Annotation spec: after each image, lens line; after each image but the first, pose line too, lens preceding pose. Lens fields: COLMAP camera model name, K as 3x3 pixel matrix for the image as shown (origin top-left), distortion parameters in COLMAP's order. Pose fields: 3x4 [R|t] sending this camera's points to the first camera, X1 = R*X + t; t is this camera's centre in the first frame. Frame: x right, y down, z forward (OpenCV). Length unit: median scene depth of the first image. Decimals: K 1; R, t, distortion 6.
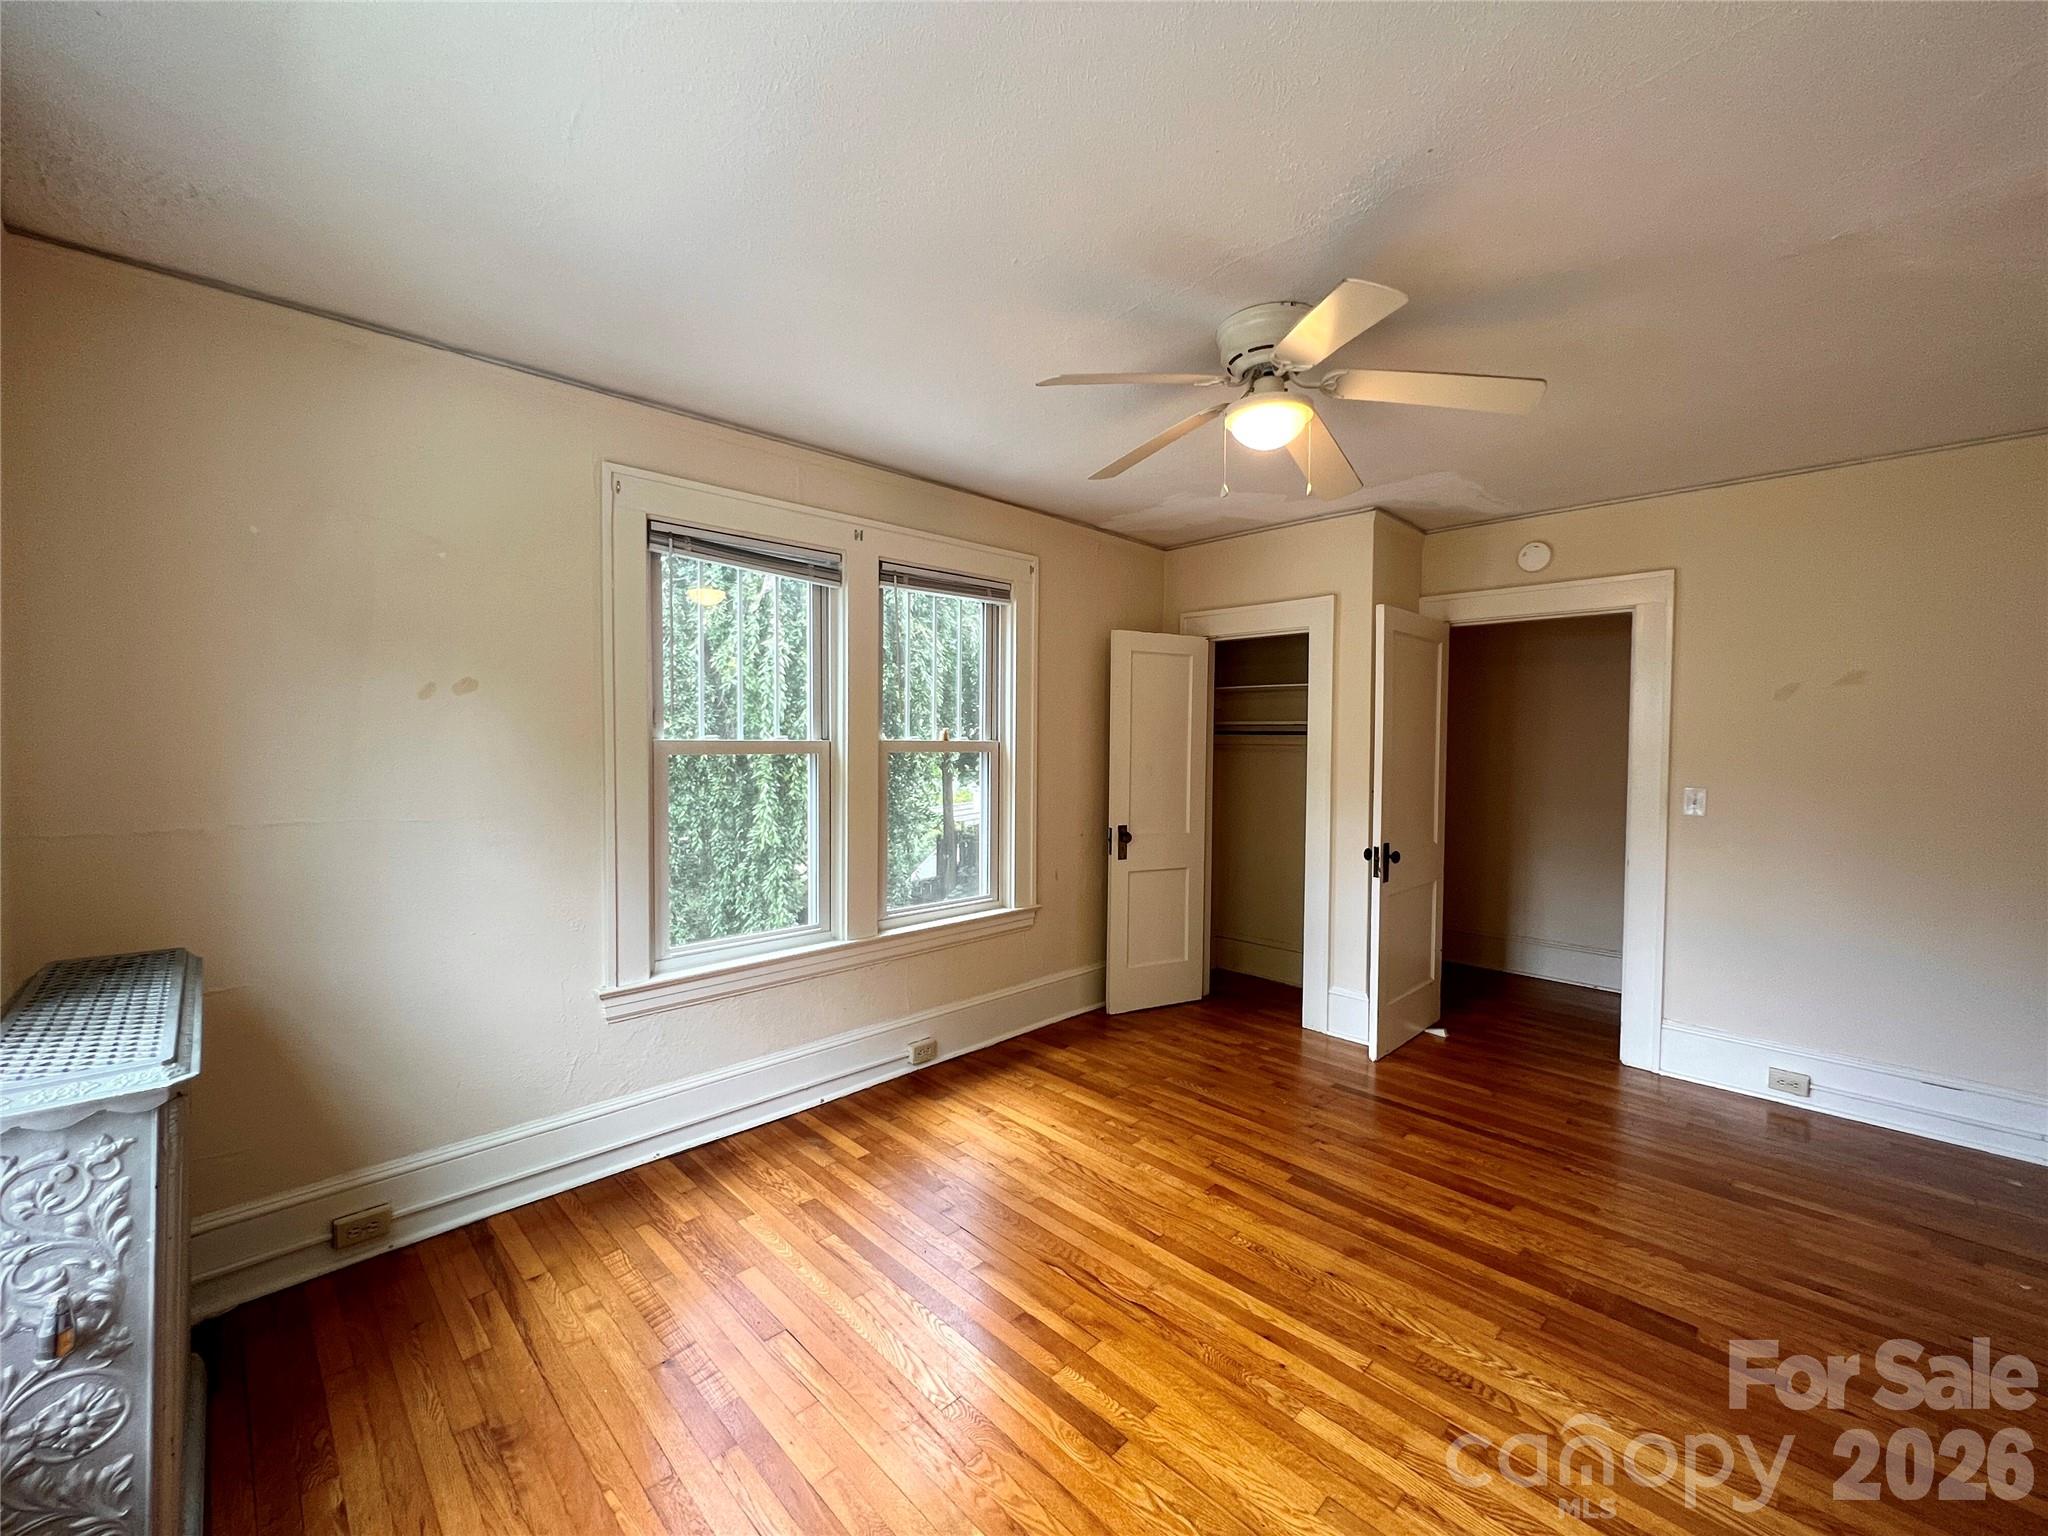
lens RADIAL K [[823.0, 0, 1010.7], [0, 823.0, 766.3], [0, 0, 1]] dist [-0.005065, 0.001567]
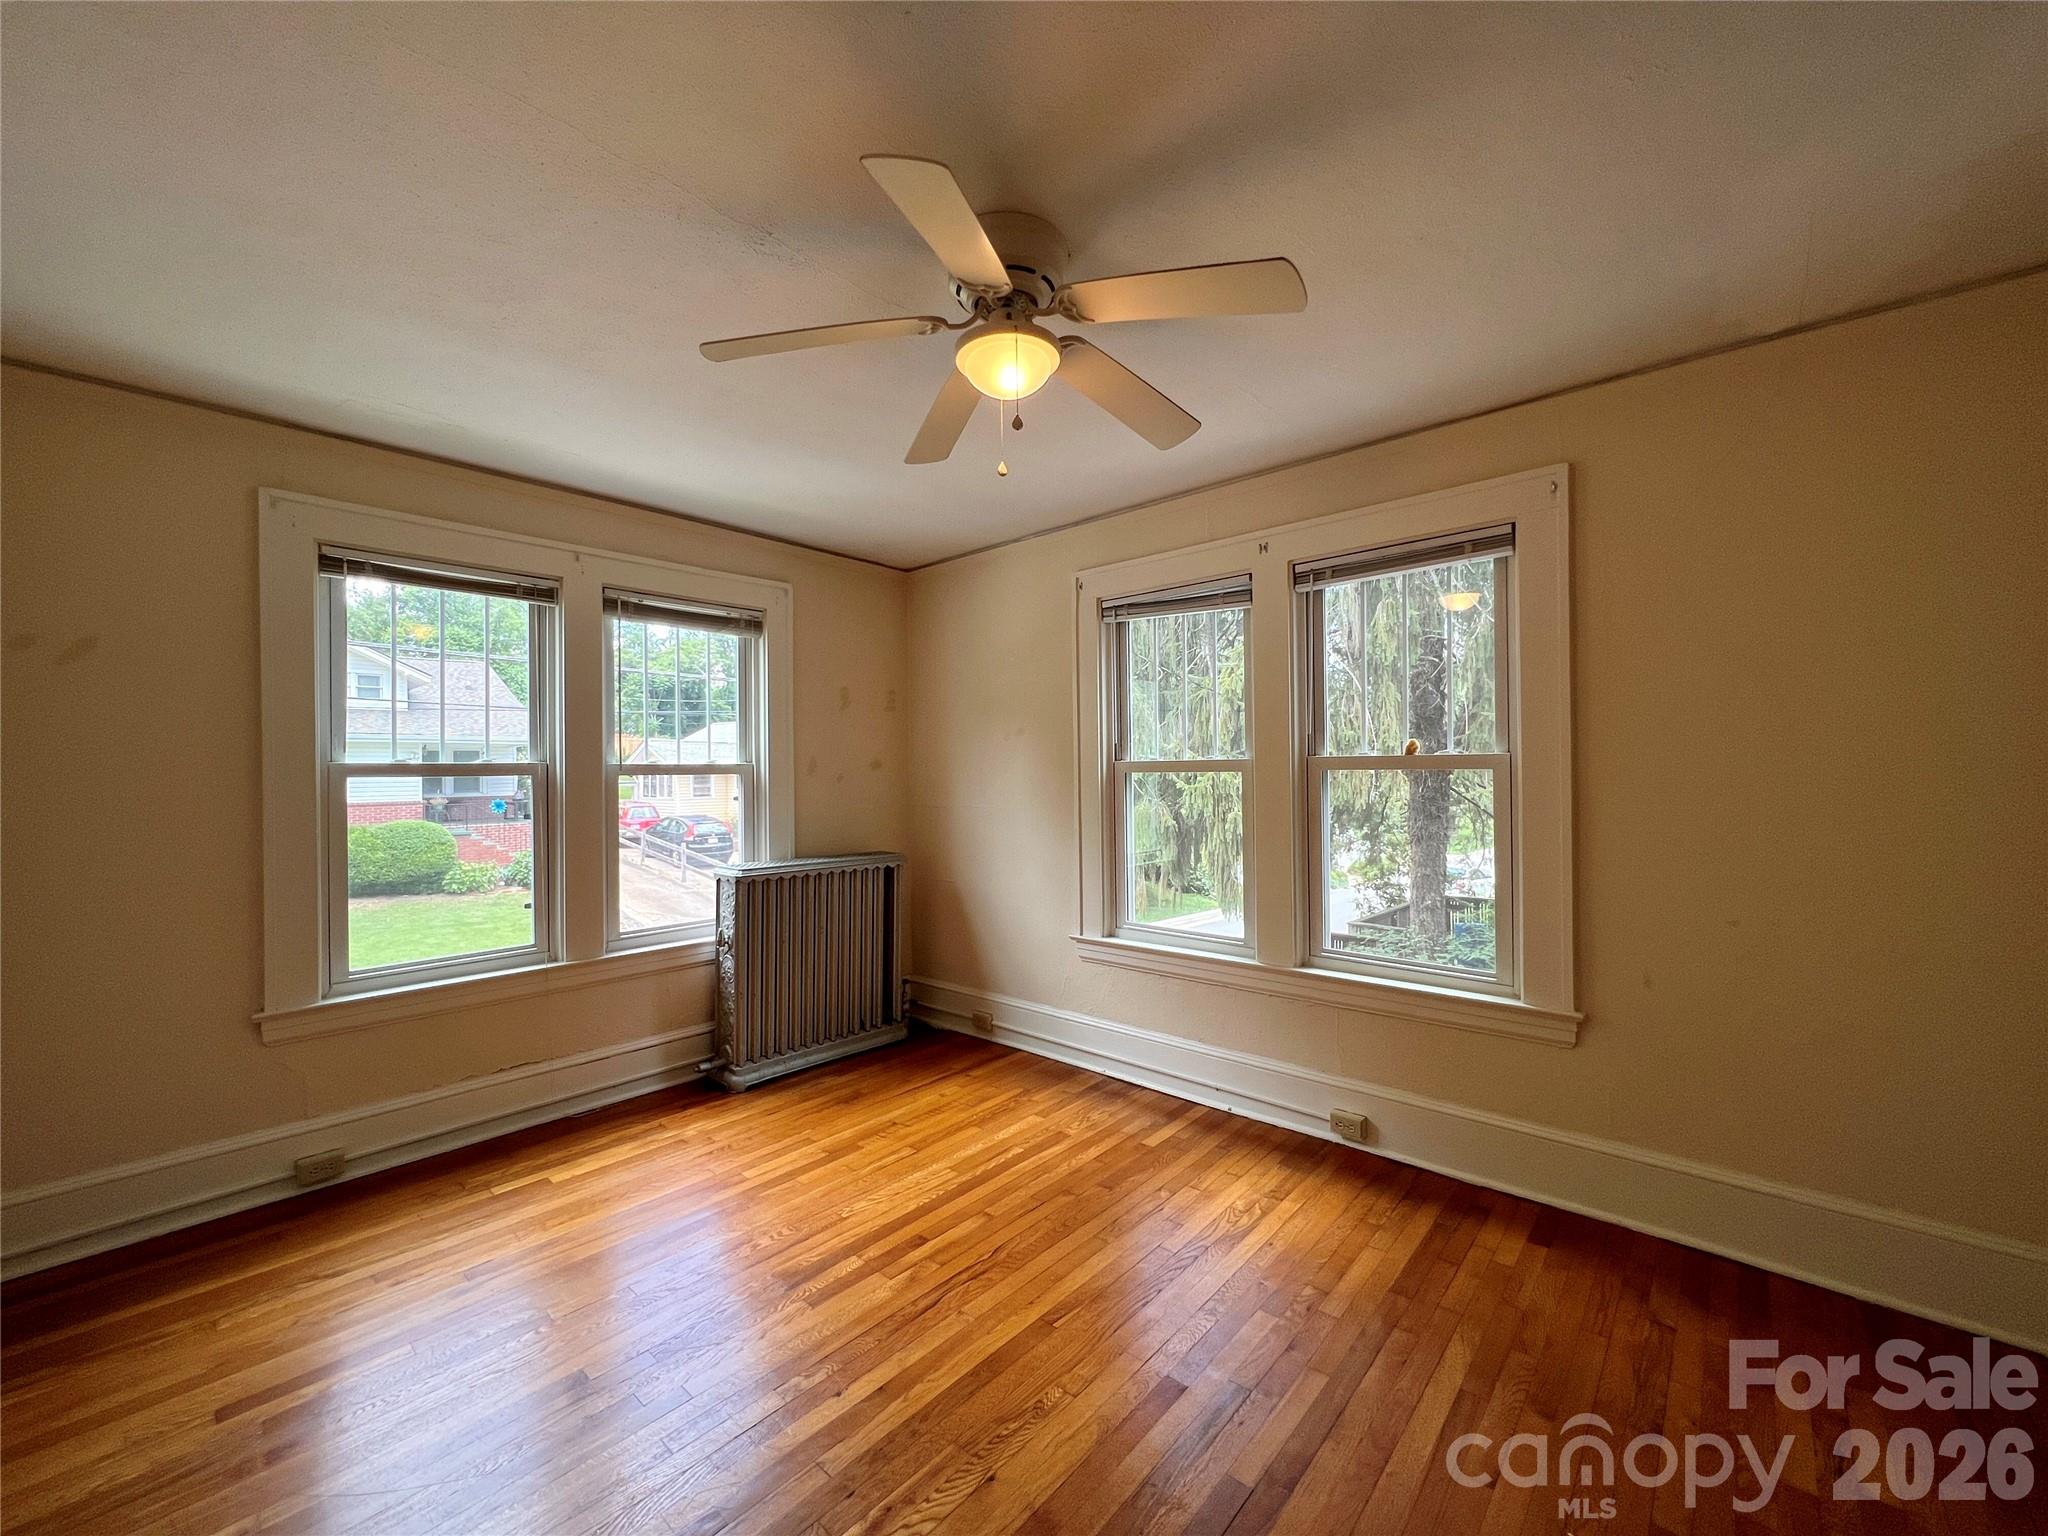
lens RADIAL K [[823.0, 0, 1031.5], [0, 823.0, 765.7], [0, 0, 1]] dist [-0.005065, 0.001567]
pose [[0.073153, -0.007543, -0.997292, 0.891430], [-0.013175, 0.999877, -0.008529, -0.012669], [0.997234, 0.013763, 0.073045, 0.765242]]
